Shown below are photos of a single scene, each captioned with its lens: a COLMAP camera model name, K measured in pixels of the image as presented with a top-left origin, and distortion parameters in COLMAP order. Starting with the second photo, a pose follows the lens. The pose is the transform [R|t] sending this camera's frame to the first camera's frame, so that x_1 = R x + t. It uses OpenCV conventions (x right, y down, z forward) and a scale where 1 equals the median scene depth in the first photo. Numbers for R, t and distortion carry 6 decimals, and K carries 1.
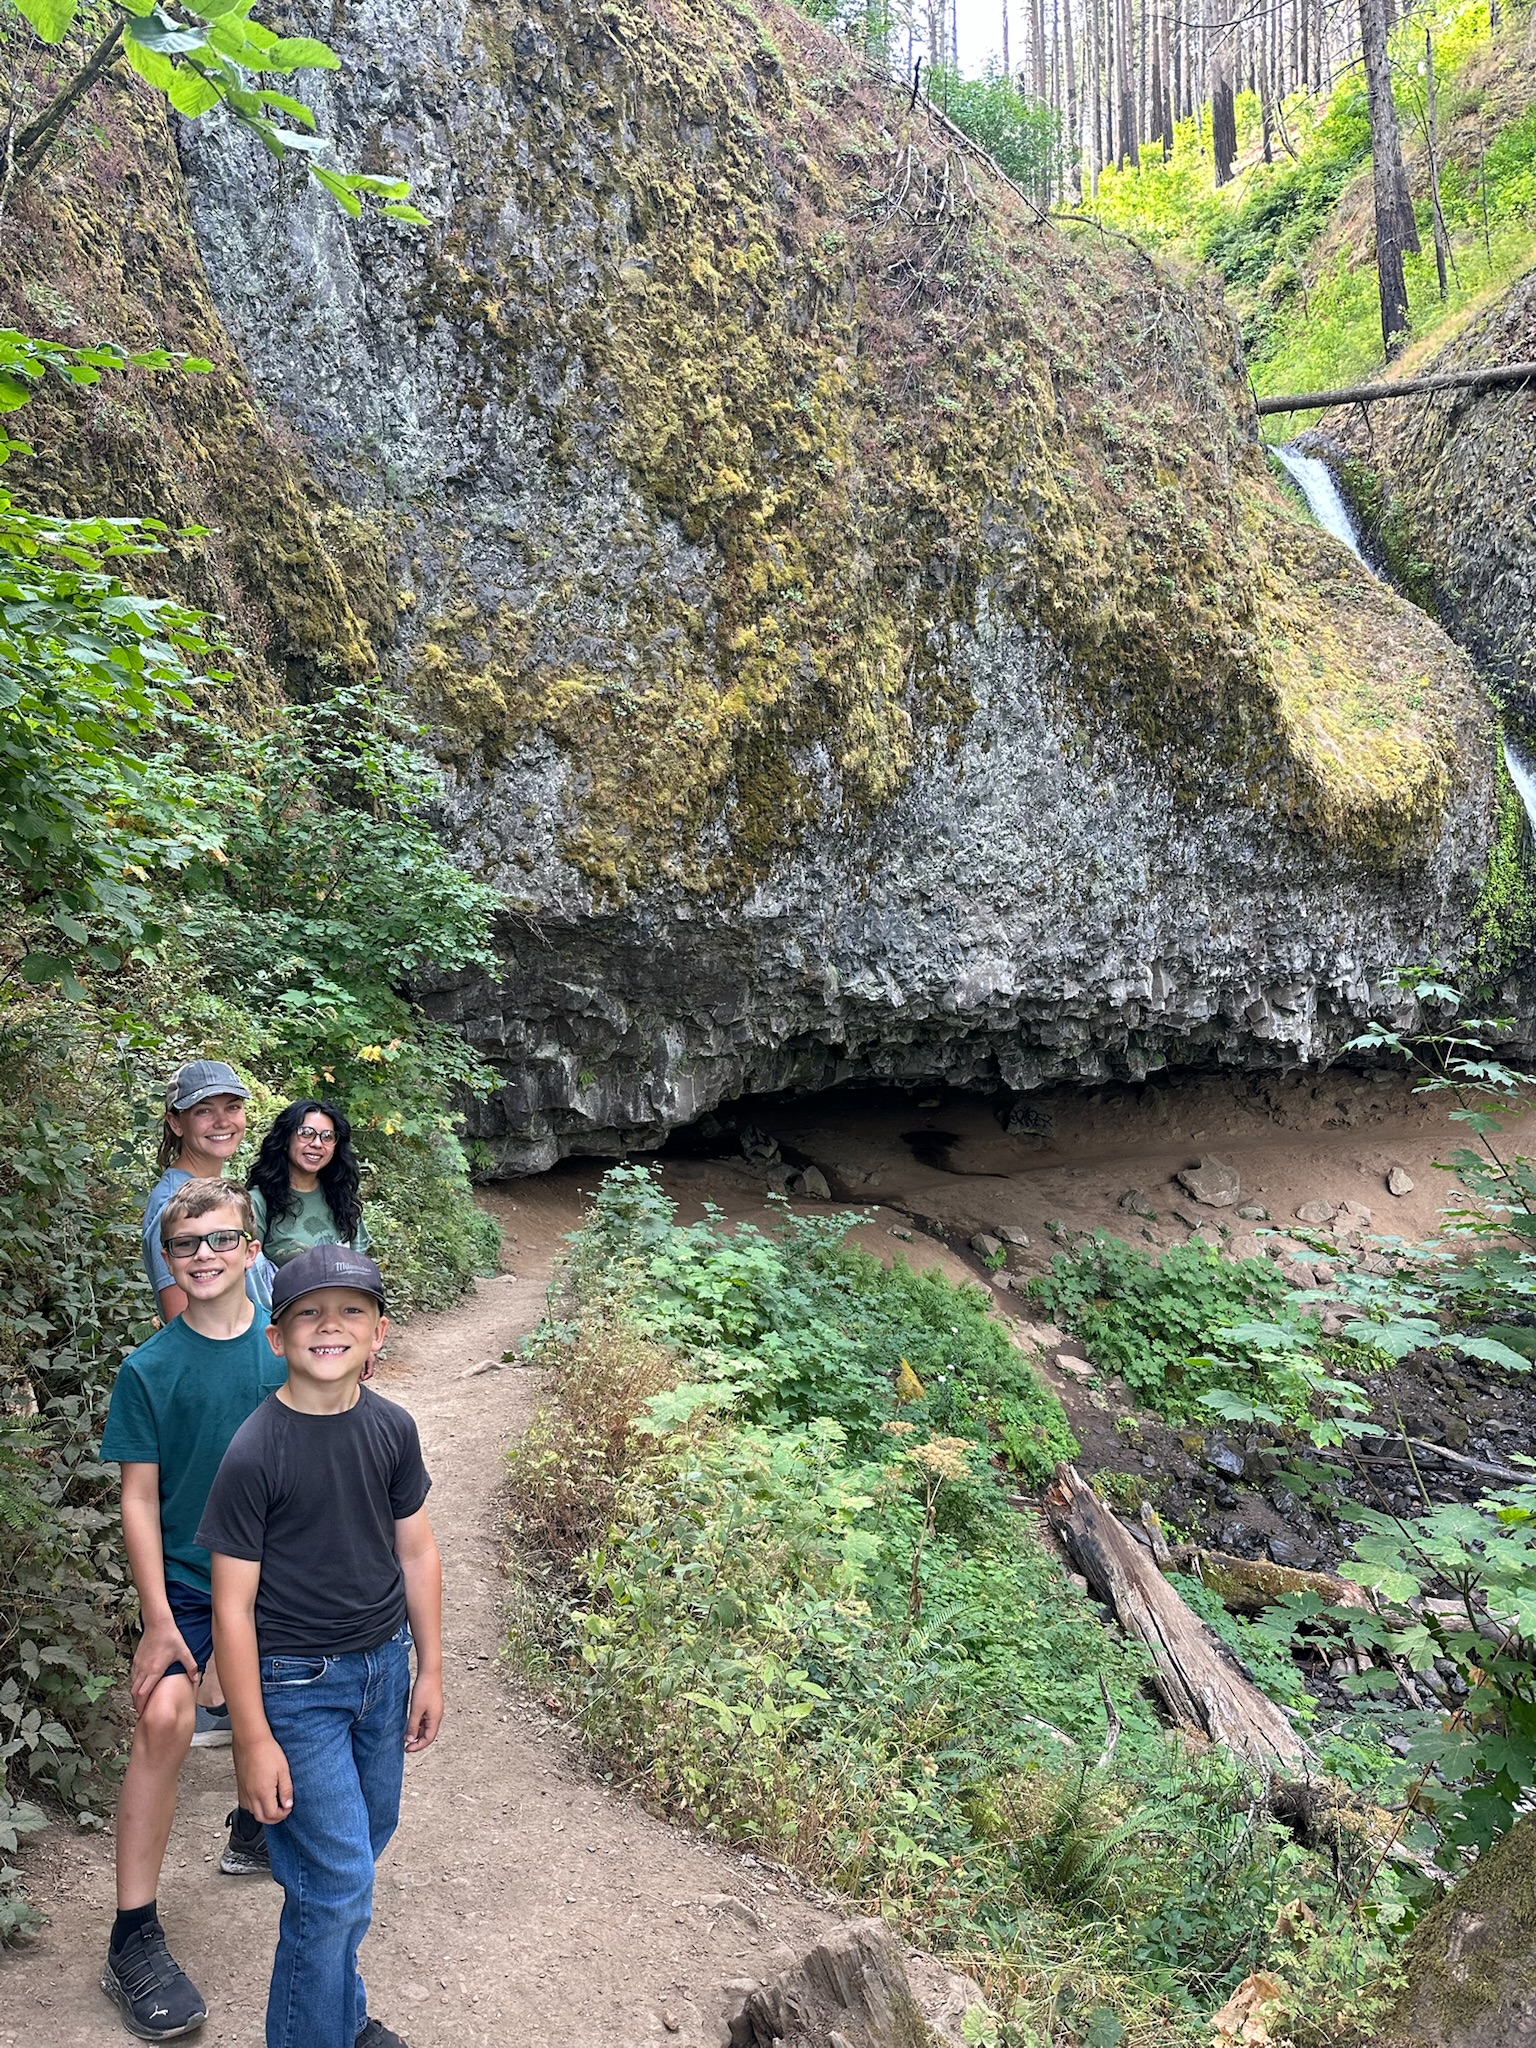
lens RADIAL K [[1451.9, 0, 768.0], [0, 1451.9, 1024.0], [0, 0, 1]] dist [0.104798, -0.267220]
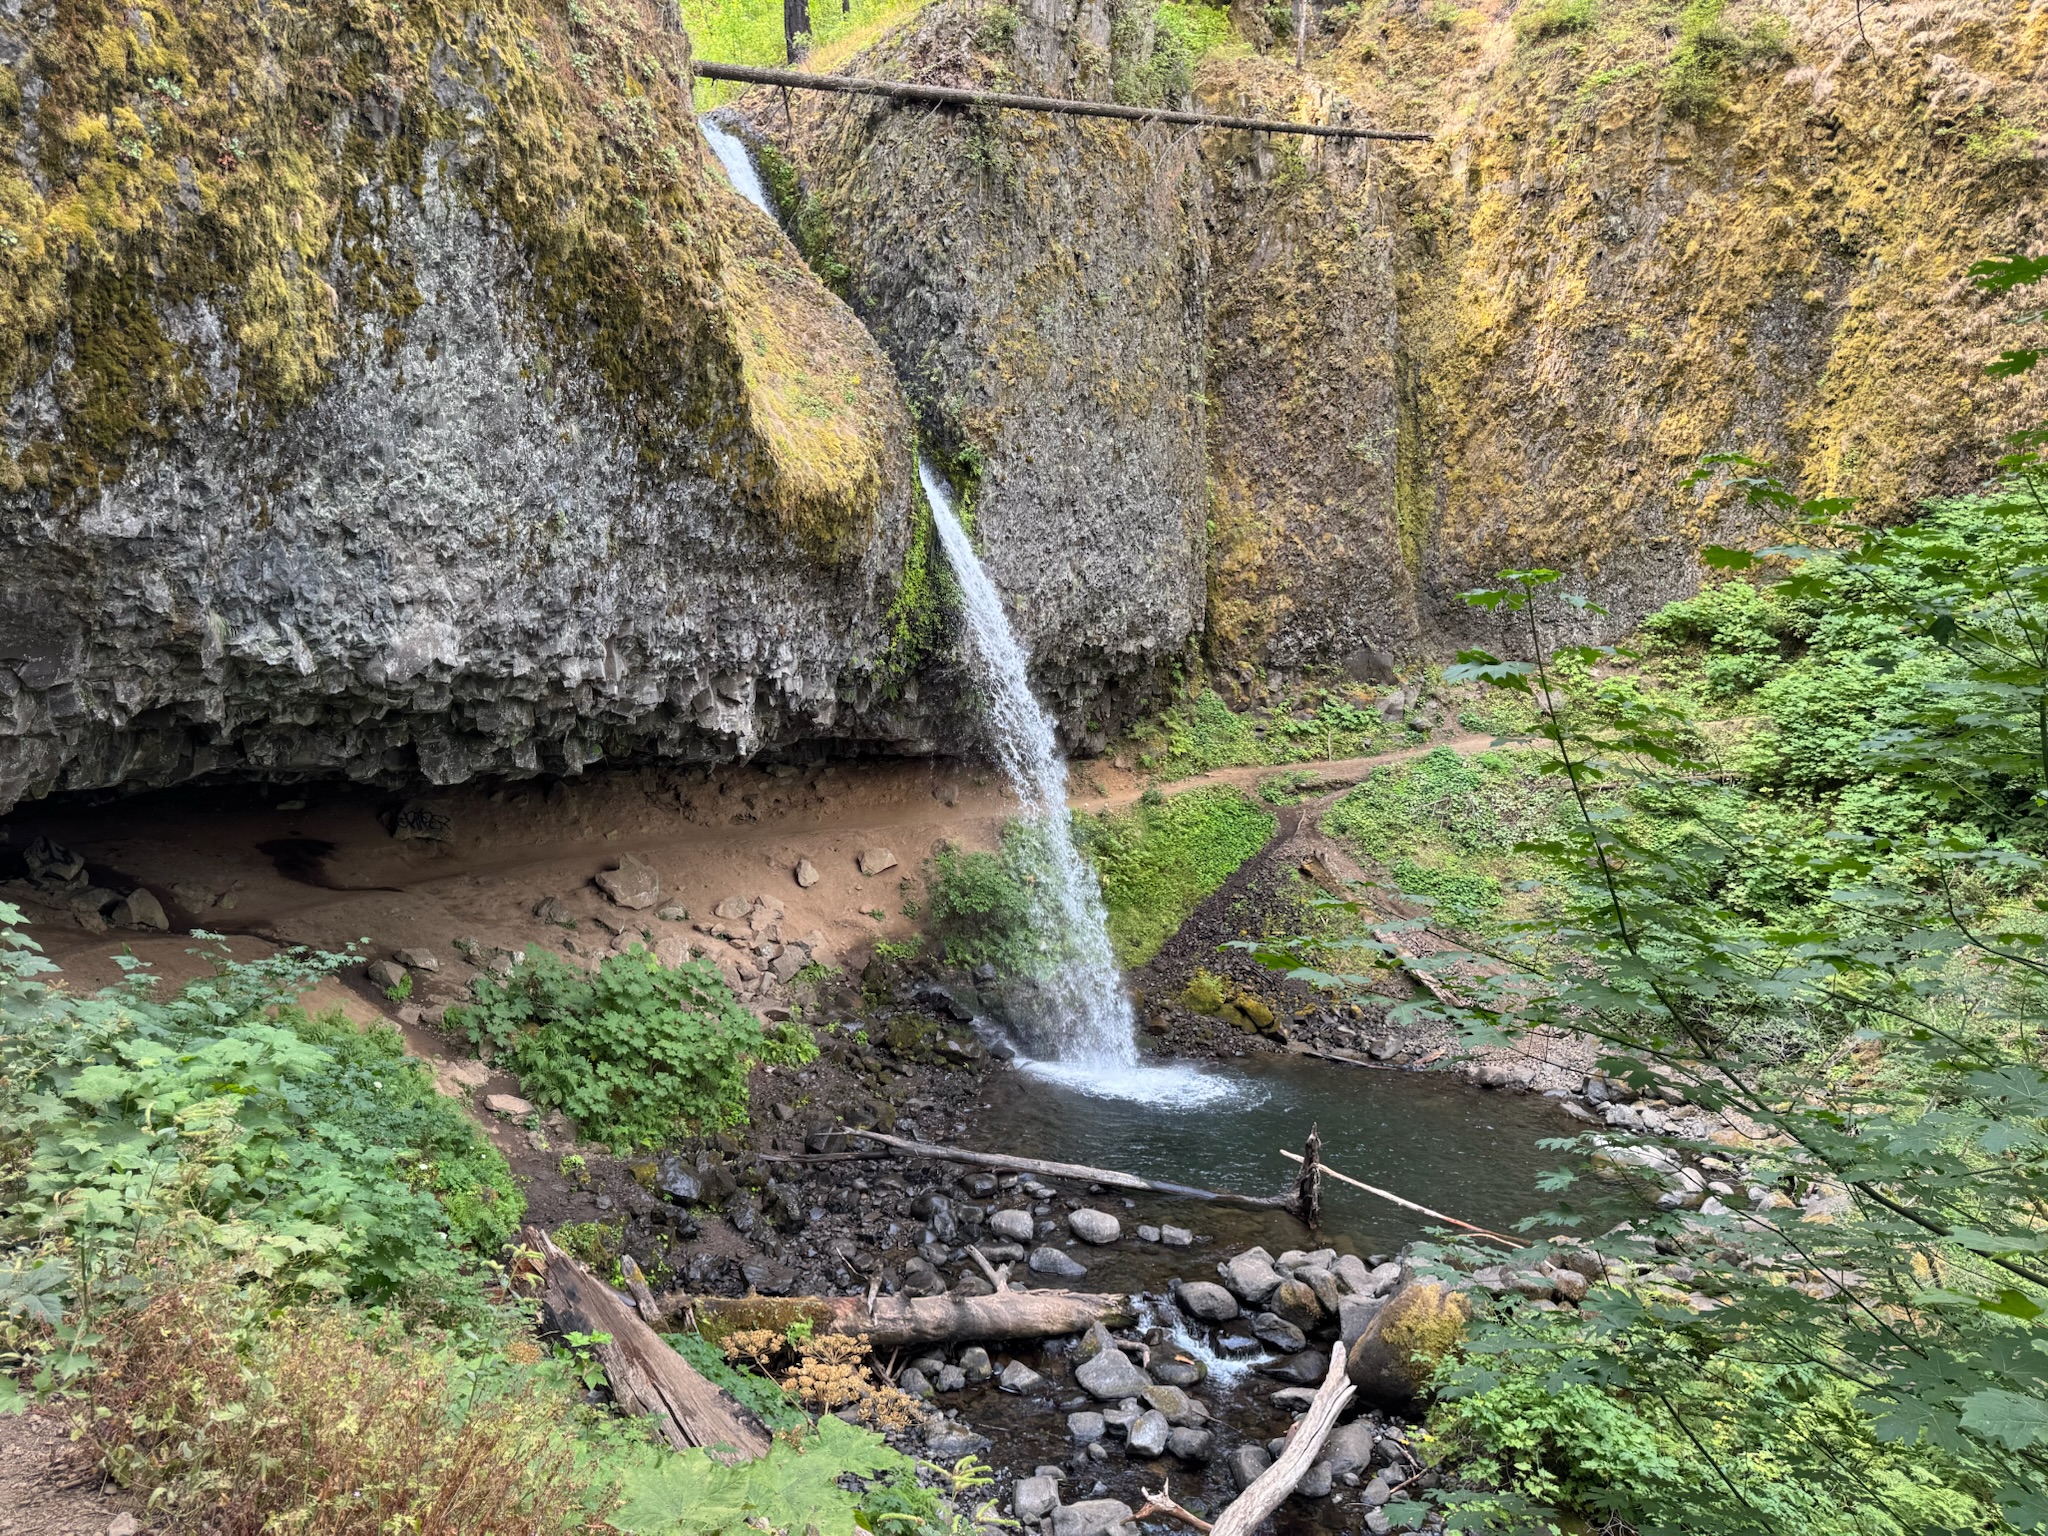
lens RADIAL K [[1441.1, 0, 1024.0], [0, 1441.1, 768.0], [0, 0, 1]] dist [0.006965, -0.019293]
pose [[0.807158, 0.003400, 0.590325, -0.052780], [-0.019539, 0.999589, 0.020959, 0.013616], [-0.590012, -0.028452, 0.806893, 0.162213]]
